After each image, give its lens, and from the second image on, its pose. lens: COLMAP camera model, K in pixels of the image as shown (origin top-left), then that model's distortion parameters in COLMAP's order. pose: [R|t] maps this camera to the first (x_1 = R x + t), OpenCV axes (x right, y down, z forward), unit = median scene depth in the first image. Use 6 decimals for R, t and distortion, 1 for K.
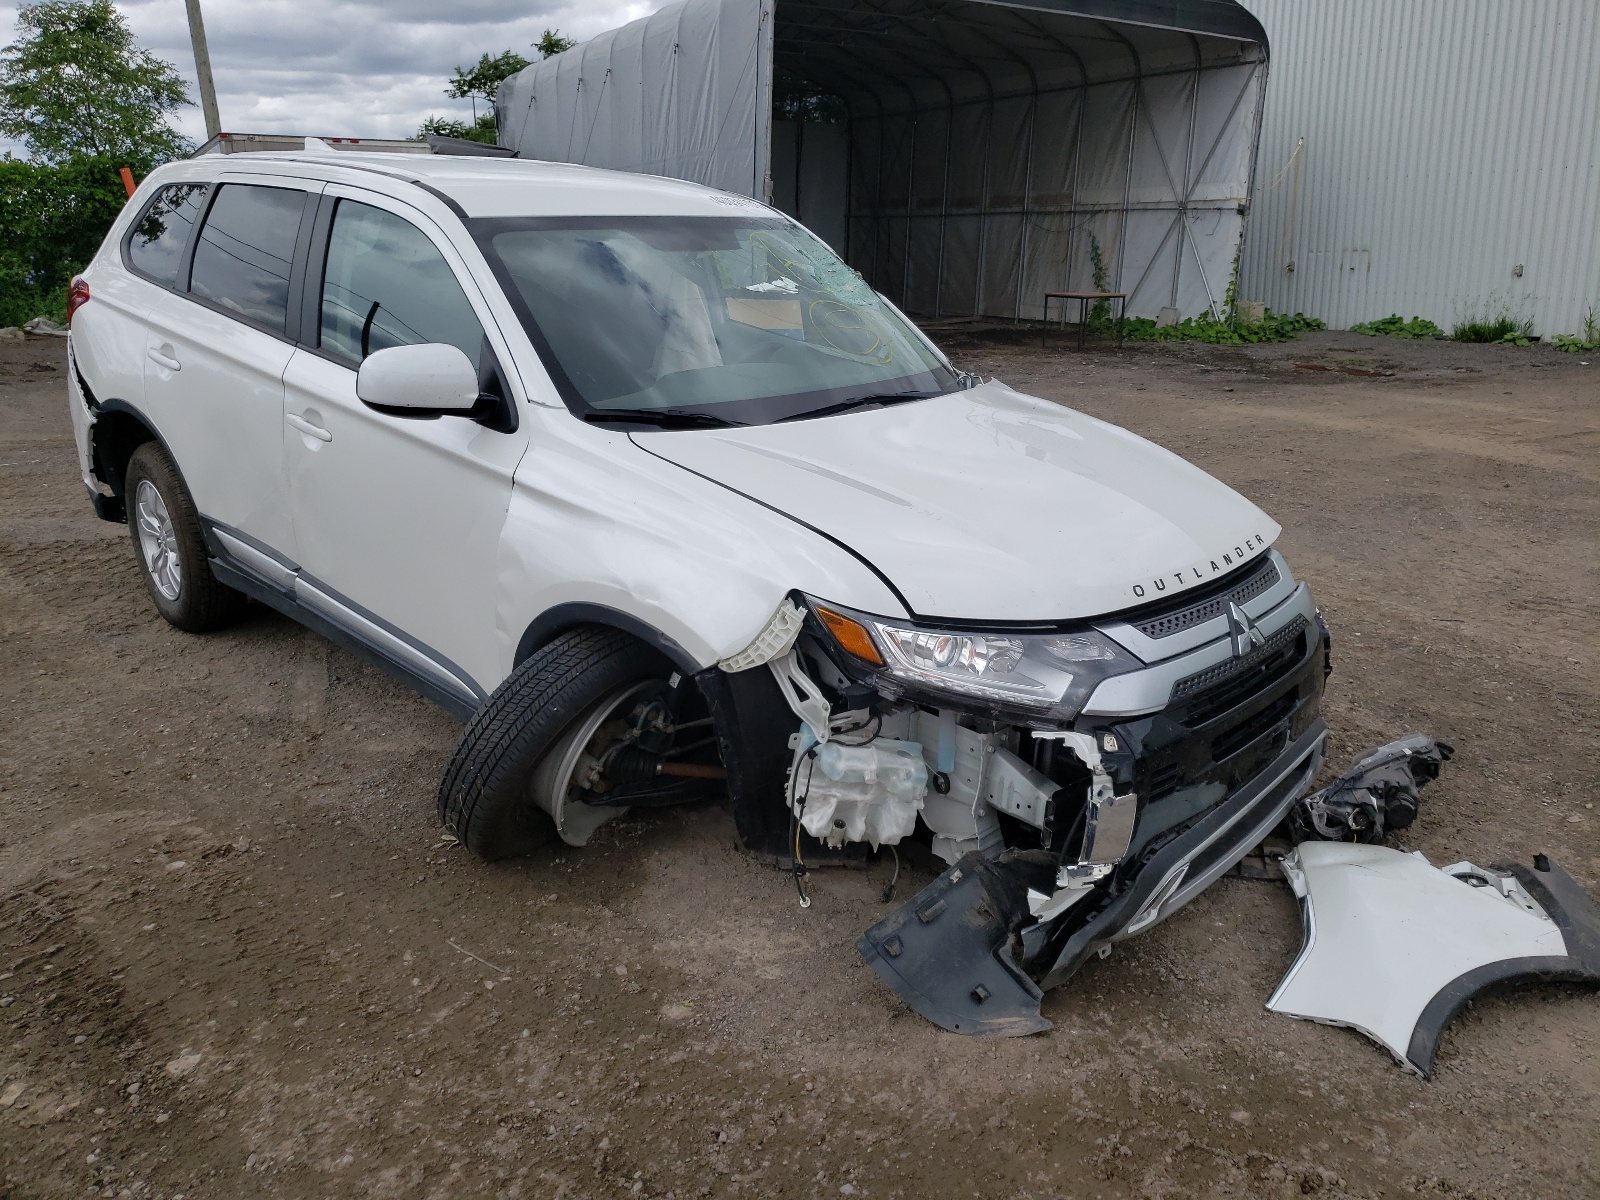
lens RADIAL K [[1215.1, 0, 800.0], [0, 1215.1, 600.0], [0, 0, 1]] dist [0.014379, 0.007441]
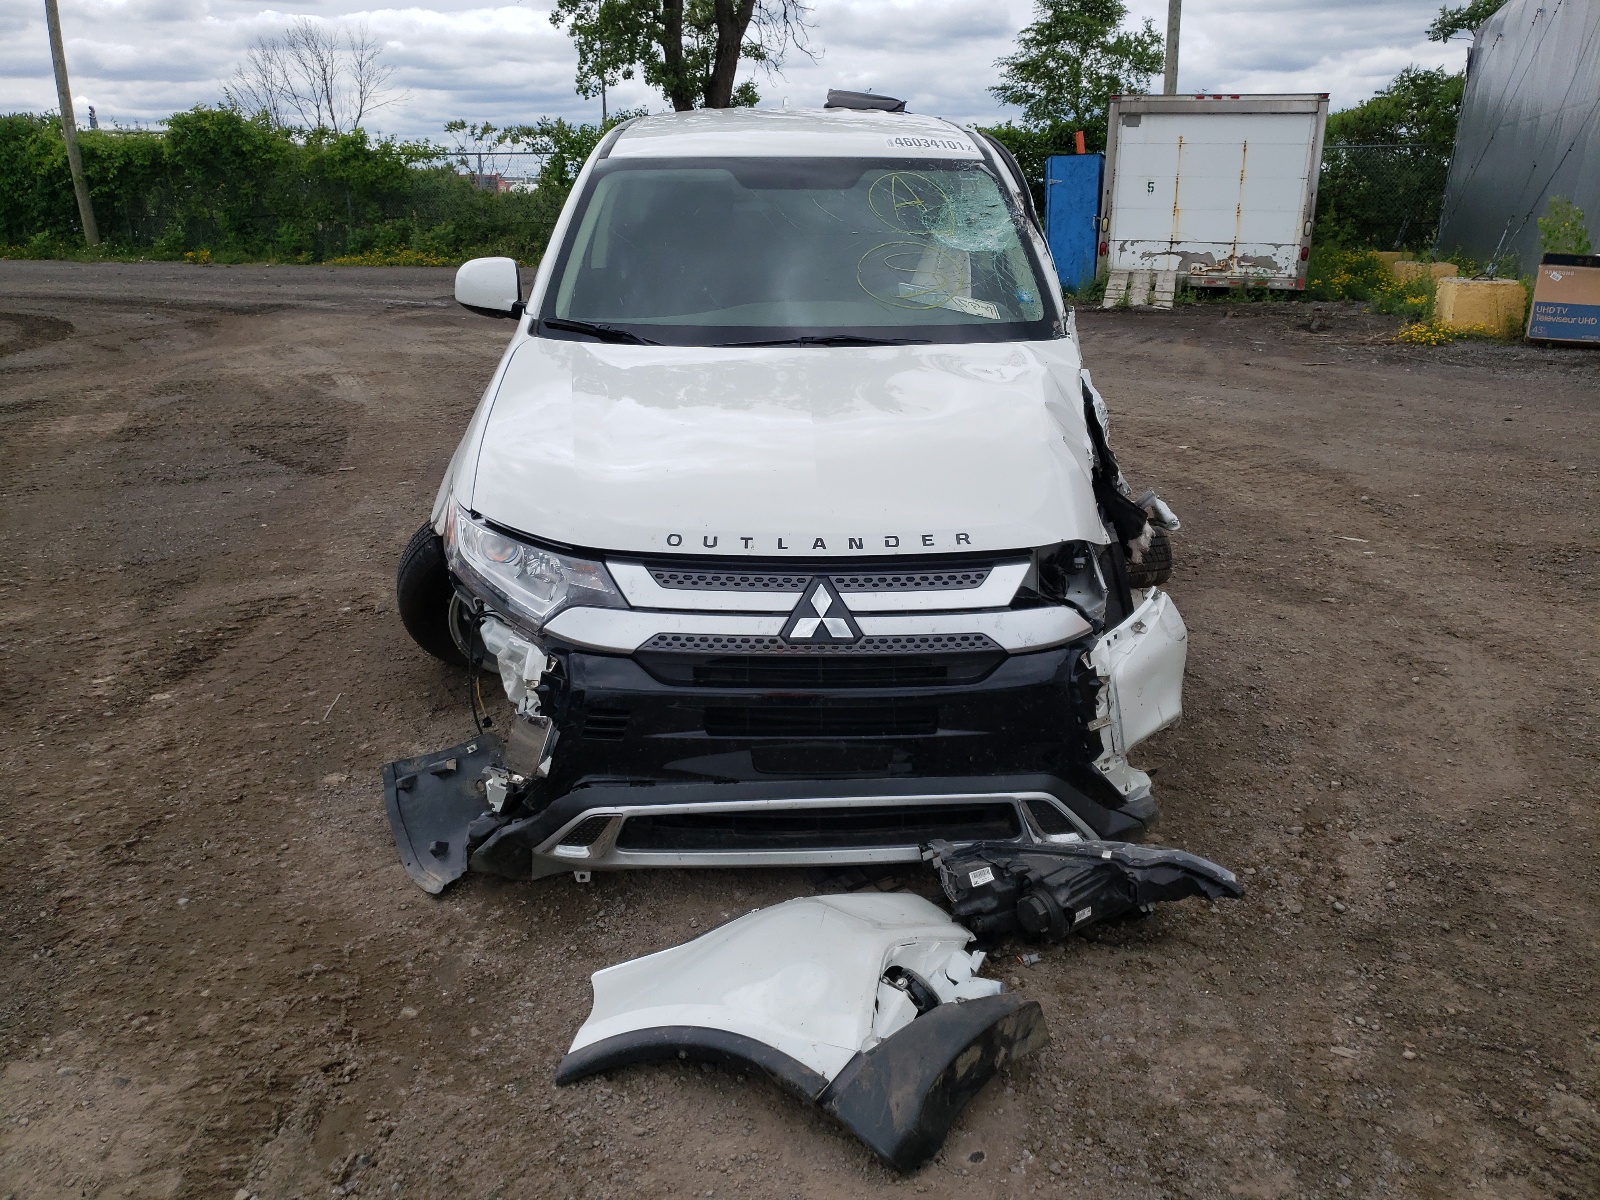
lens RADIAL K [[1223.1, 0, 800.0], [0, 1223.1, 600.0], [0, 0, 1]] dist [0.027873, 0.000473]
pose [[0.700386, 0.238620, -0.672696, 1.018037], [-0.222017, 0.968542, 0.112407, -0.091629], [0.678357, 0.070622, 0.731330, 0.363560]]
